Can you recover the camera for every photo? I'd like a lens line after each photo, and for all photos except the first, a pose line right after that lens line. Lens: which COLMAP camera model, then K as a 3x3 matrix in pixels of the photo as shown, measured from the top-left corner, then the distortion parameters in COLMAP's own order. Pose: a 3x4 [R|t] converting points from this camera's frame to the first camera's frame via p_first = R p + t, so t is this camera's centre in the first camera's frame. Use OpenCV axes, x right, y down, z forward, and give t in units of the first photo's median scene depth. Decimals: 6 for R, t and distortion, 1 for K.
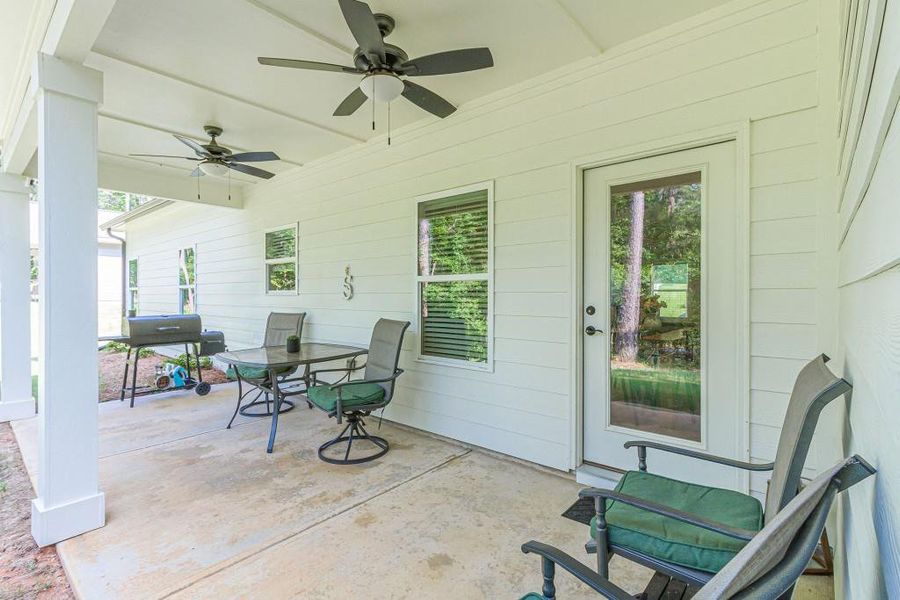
lens RADIAL K [[420.3, 0, 451.1], [0, 420.3, 298.0], [0, 0, 1]] dist [-0.011487, 0.001119]
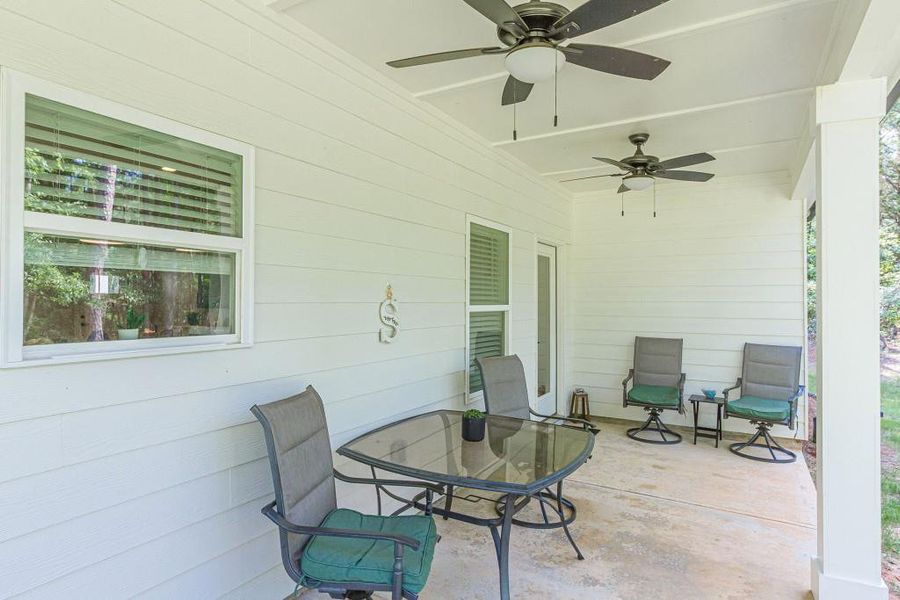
lens RADIAL K [[500.8, 0, 450.1], [0, 500.8, 298.1], [0, 0, 1]] dist [-0.000013, -0.000181]
pose [[-0.159855, -0.002786, 0.987137, -1.551114], [0.002384, 0.999992, 0.003208, -0.102774], [-0.987138, 0.002866, -0.159848, 1.690330]]
